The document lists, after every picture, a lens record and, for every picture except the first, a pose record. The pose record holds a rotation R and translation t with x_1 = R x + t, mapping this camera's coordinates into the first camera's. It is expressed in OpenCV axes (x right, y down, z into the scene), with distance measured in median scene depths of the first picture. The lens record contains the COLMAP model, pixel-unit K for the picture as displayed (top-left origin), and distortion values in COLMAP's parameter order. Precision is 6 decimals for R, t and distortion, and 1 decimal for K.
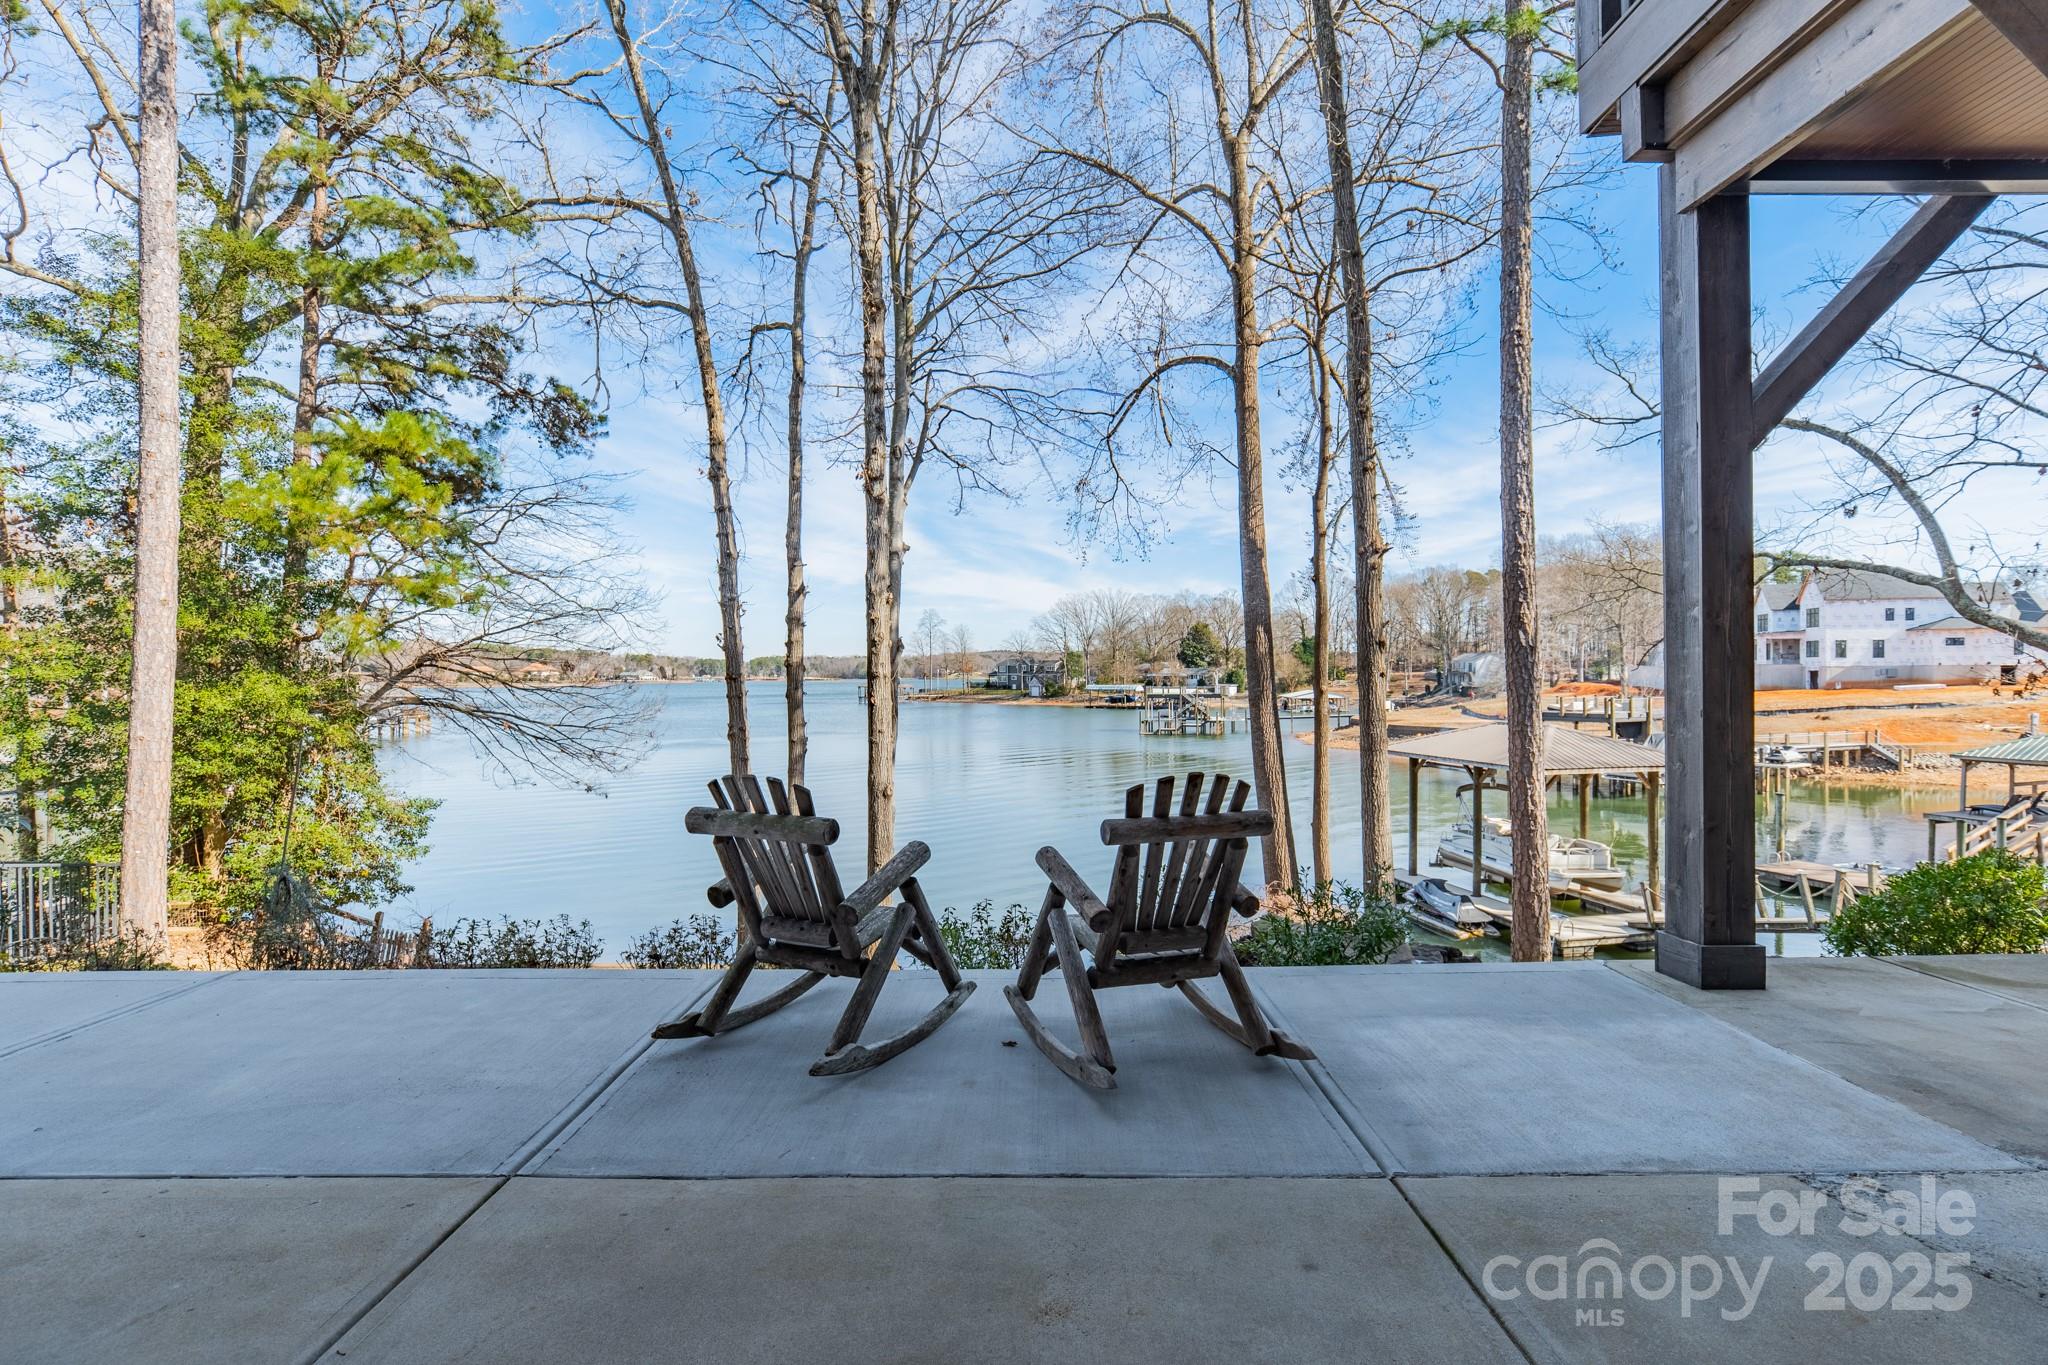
lens RADIAL K [[949.2, 0, 1014.5], [0, 949.2, 677.8], [0, 0, 1]] dist [-0.029046, 0.011165]
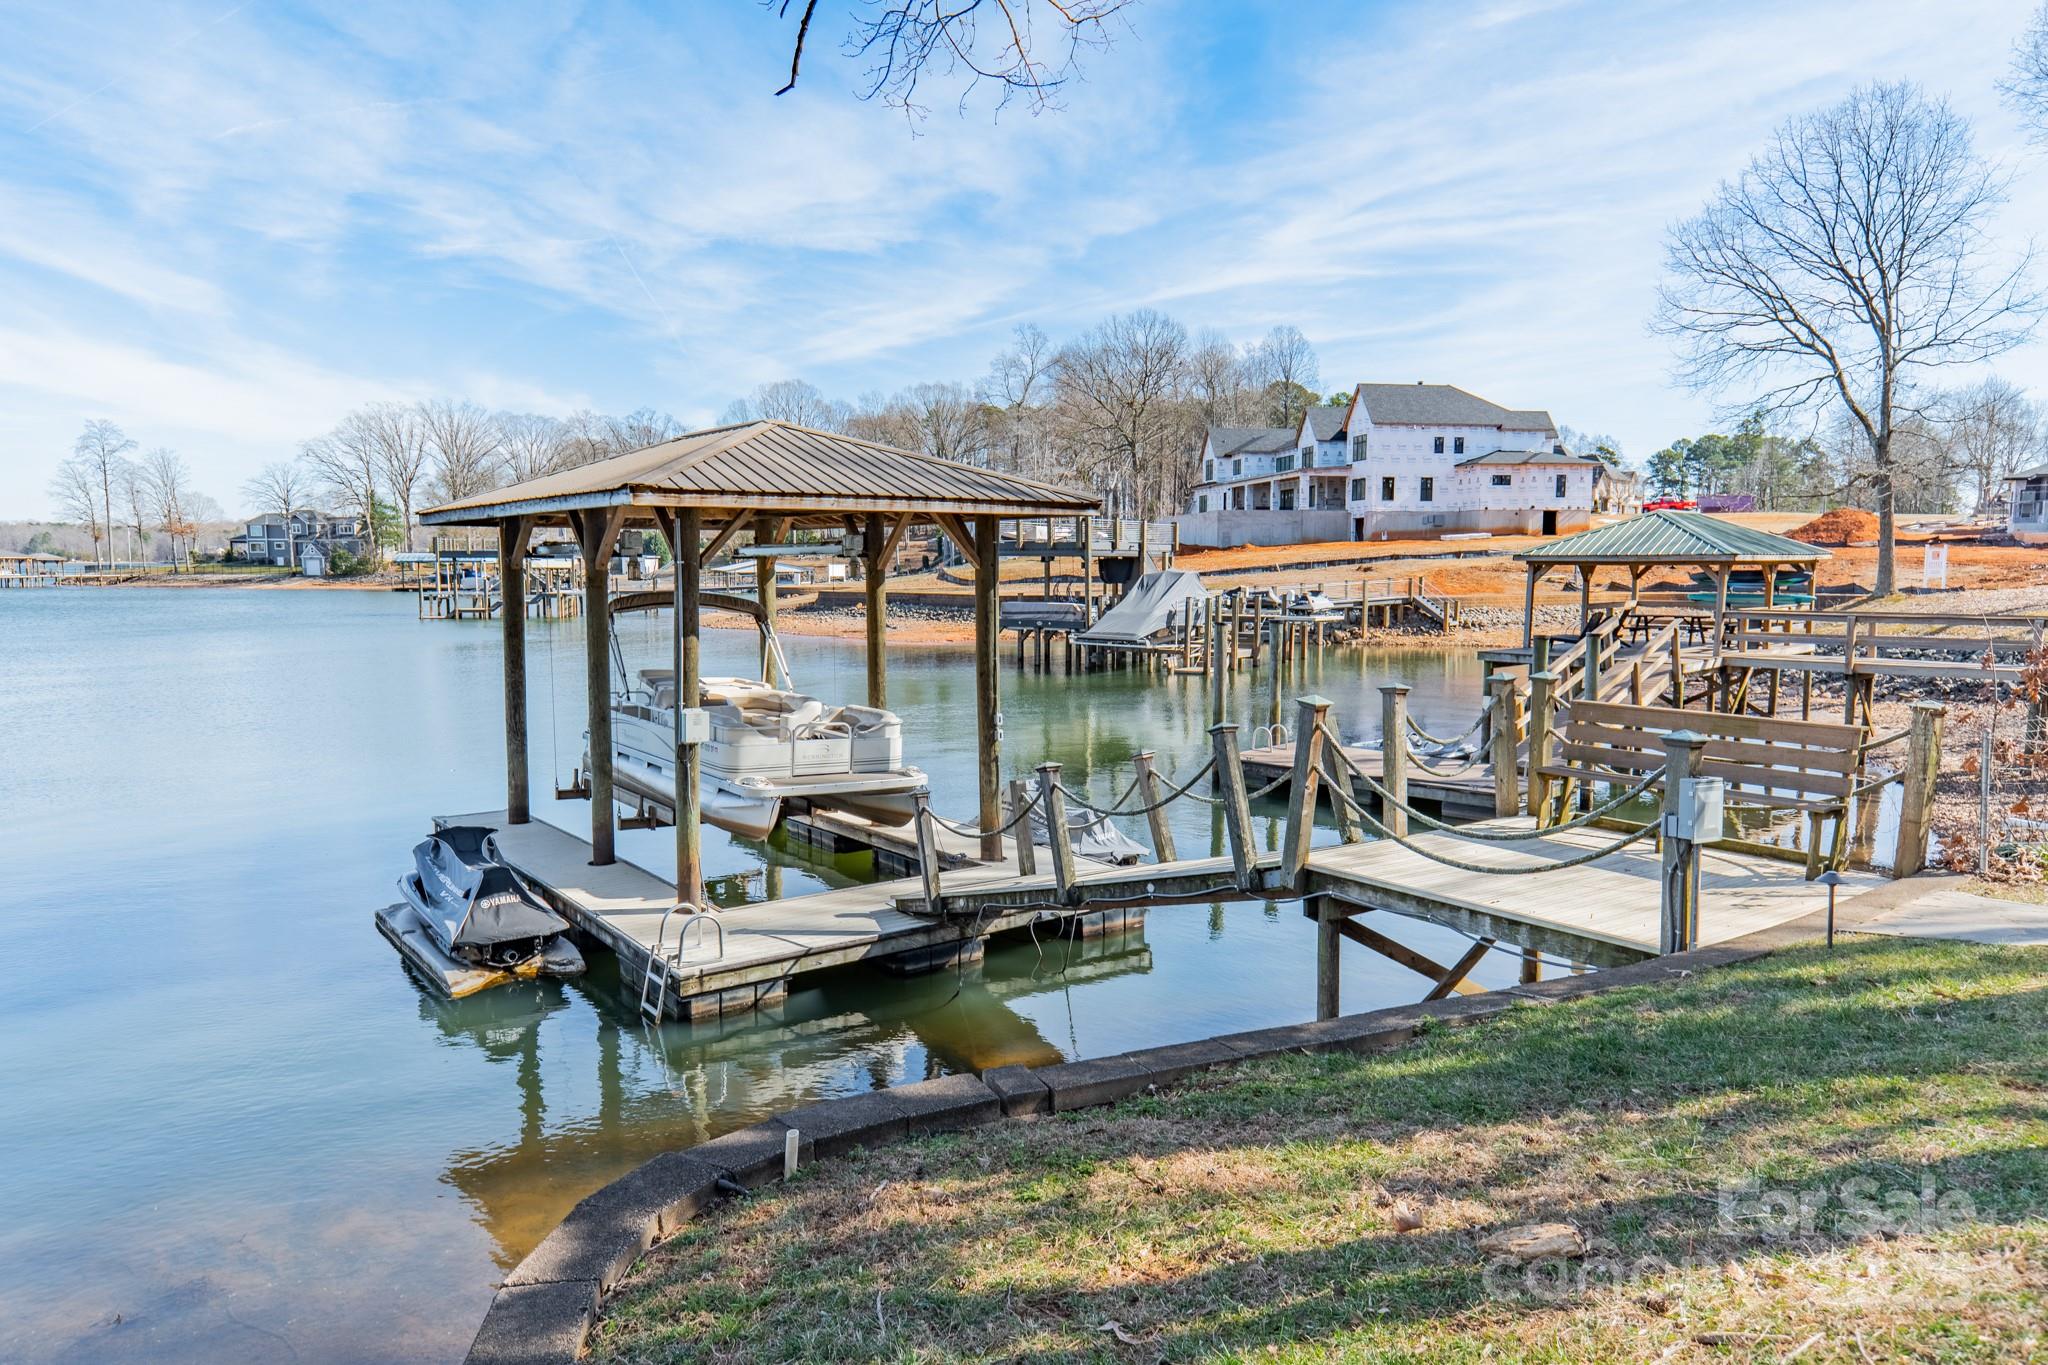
lens RADIAL K [[1330.4, 0, 1024.0], [0, 1330.4, 682.5], [0, 0, 1]] dist [-0.002026, 0.036992]
pose [[0.898324, -0.034871, 0.437948, 0.185331], [-0.002520, 0.996420, 0.084507, 0.050207], [-0.439327, -0.077019, 0.895020, 0.198279]]
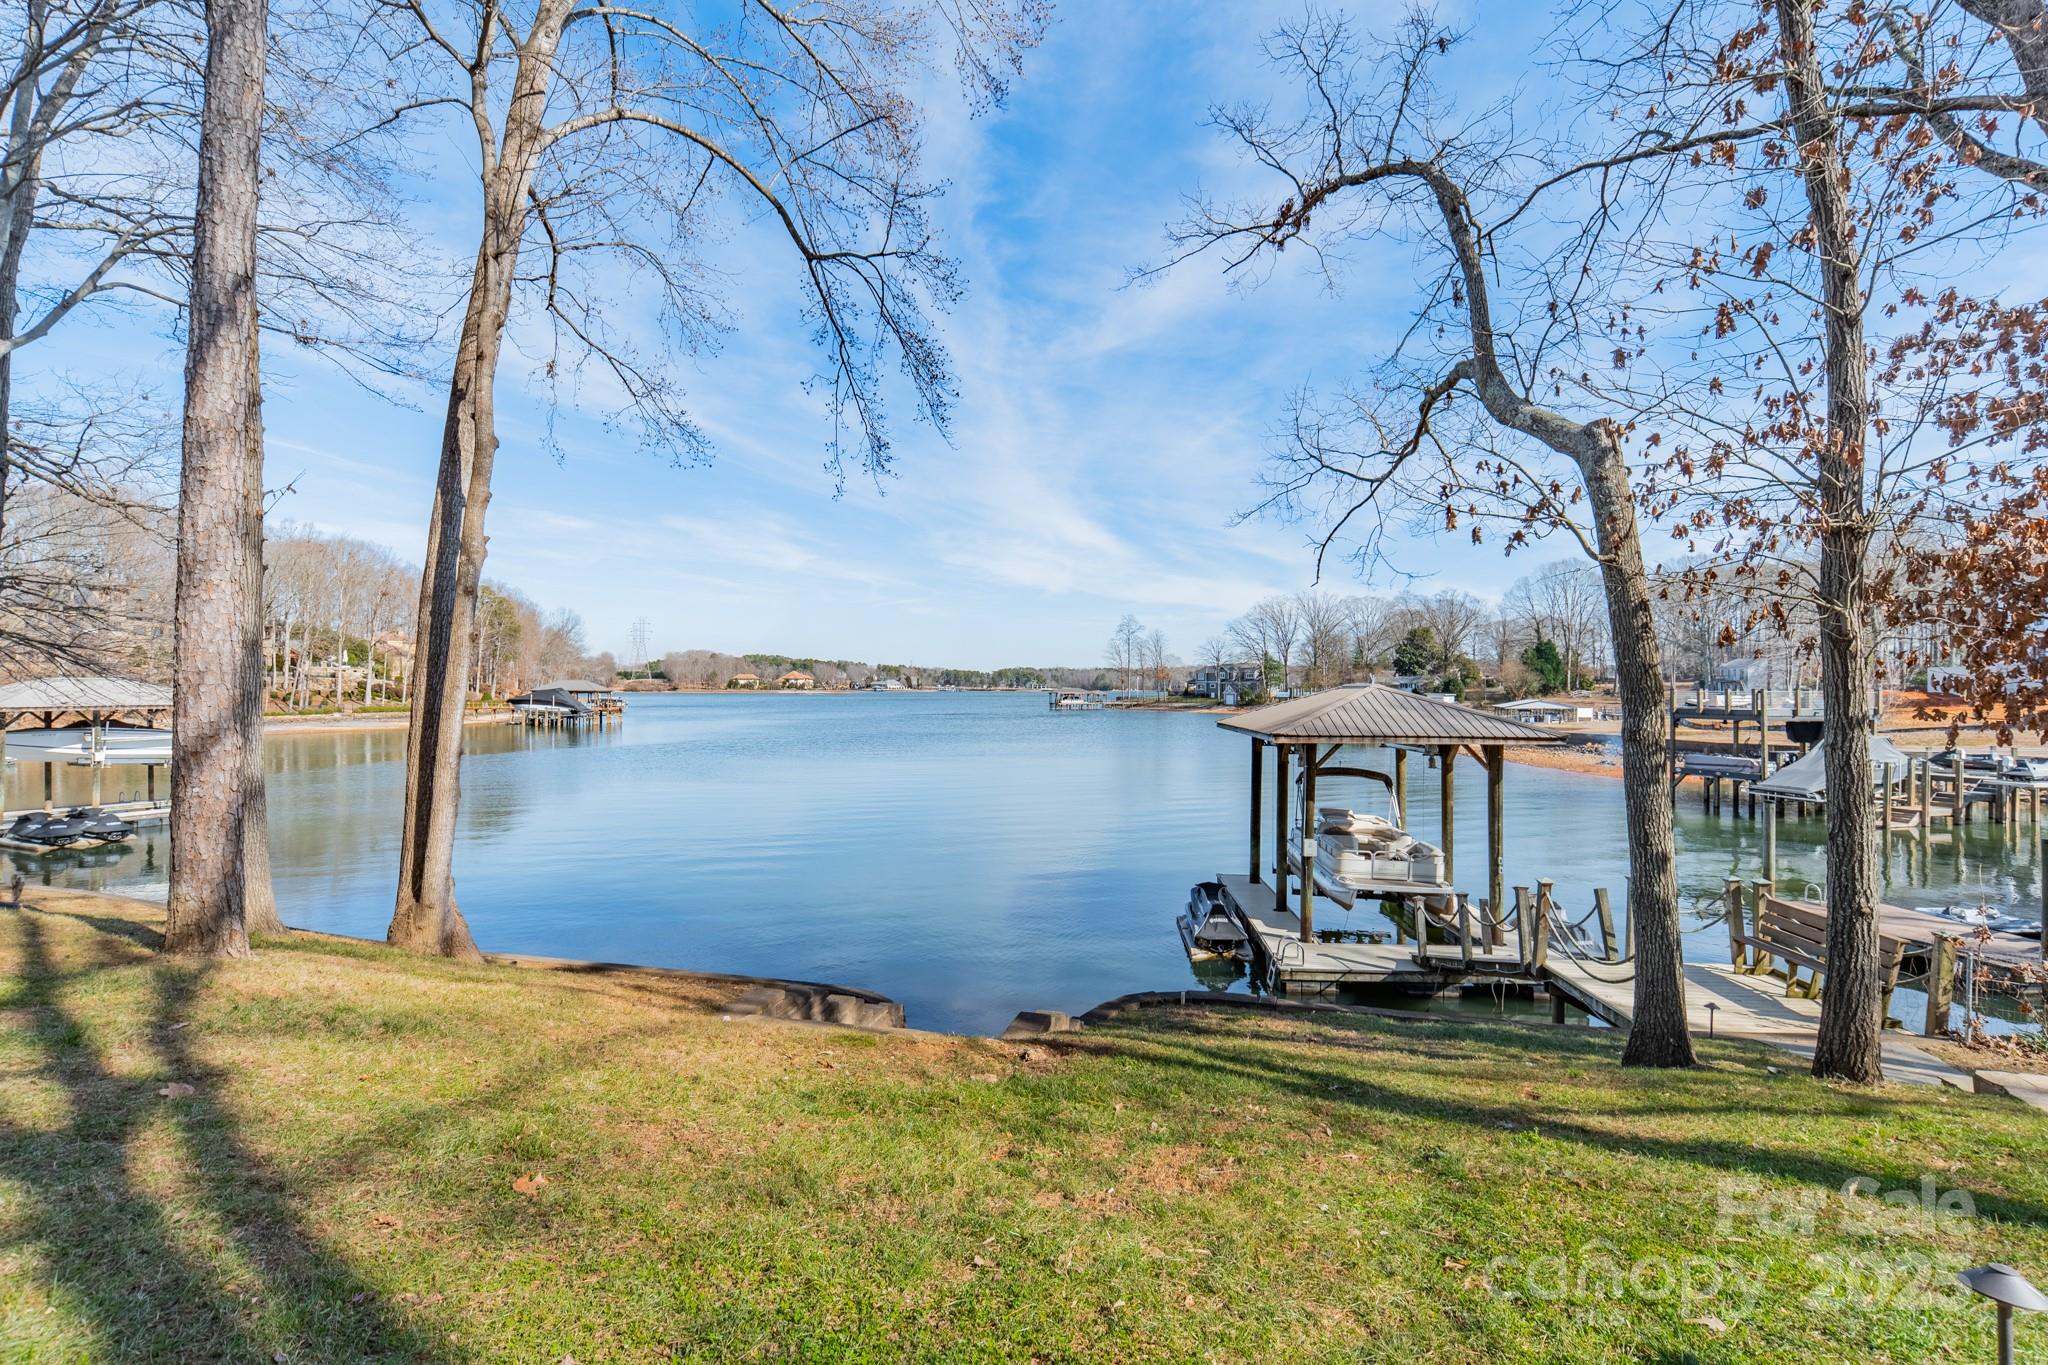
lens RADIAL K [[949.2, 0, 1014.5], [0, 949.2, 677.8], [0, 0, 1]] dist [-0.029046, 0.011165]
pose [[0.964891, 0.007247, -0.262549, 0.218677], [-0.011116, 0.999850, -0.013252, 0.025874], [0.262414, 0.015705, 0.964828, 0.093338]]
